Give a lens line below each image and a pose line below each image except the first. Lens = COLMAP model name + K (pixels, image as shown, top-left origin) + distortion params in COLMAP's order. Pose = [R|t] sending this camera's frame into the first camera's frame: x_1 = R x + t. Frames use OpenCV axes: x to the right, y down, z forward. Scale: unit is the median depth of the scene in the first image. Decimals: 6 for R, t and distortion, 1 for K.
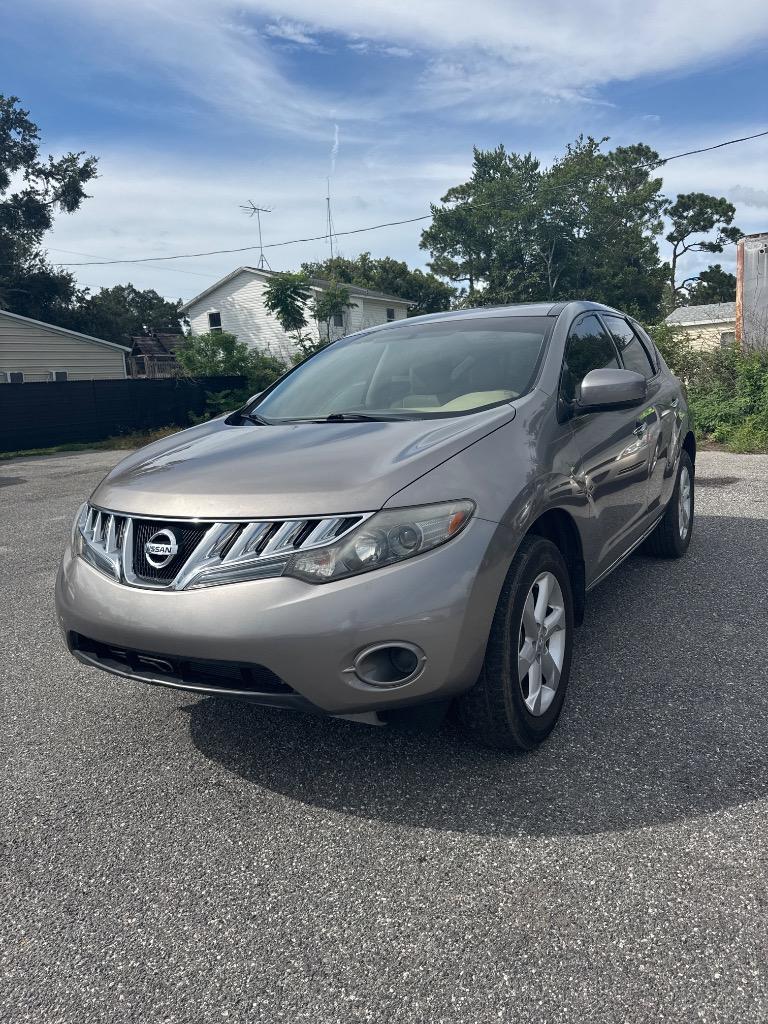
lens RADIAL K [[720.8, 0, 383.6], [0, 720.8, 511.8], [0, 0, 1]] dist [0.020590, -0.027066]
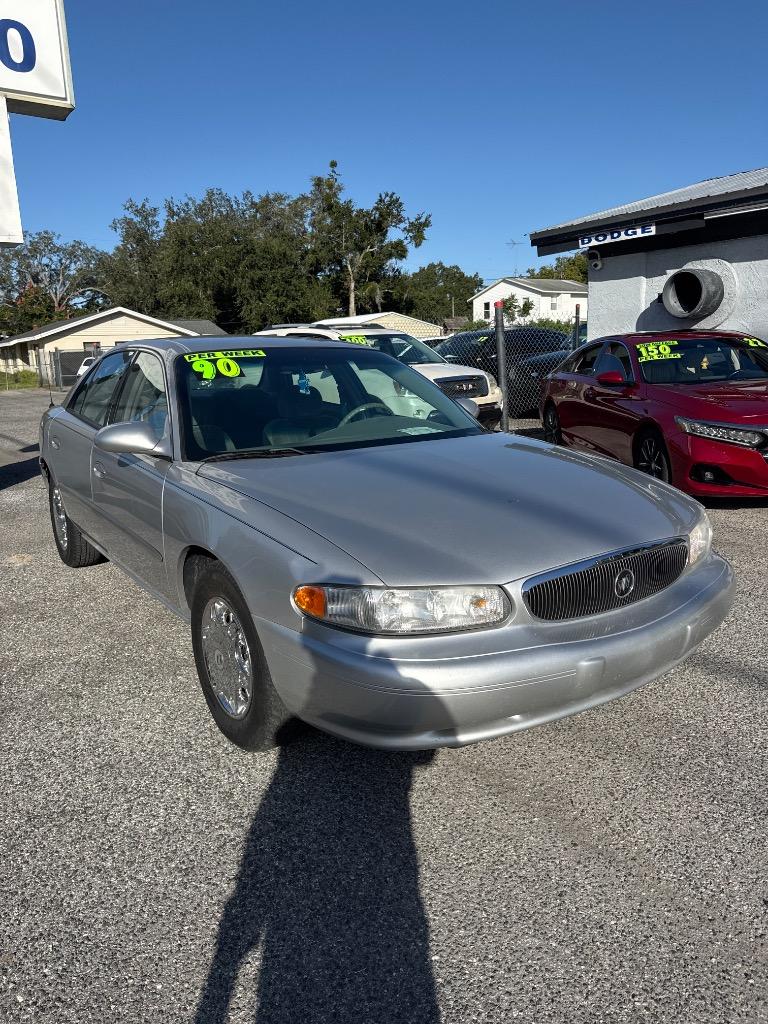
lens RADIAL K [[735.7, 0, 385.9], [0, 735.7, 506.0], [0, 0, 1]] dist [0.009838, -0.014828]
pose [[0.925103, 0.099474, -0.366454, 0.094558], [-0.081717, 0.994618, 0.063696, 0.049950], [0.370818, -0.028980, 0.928253, -0.299319]]
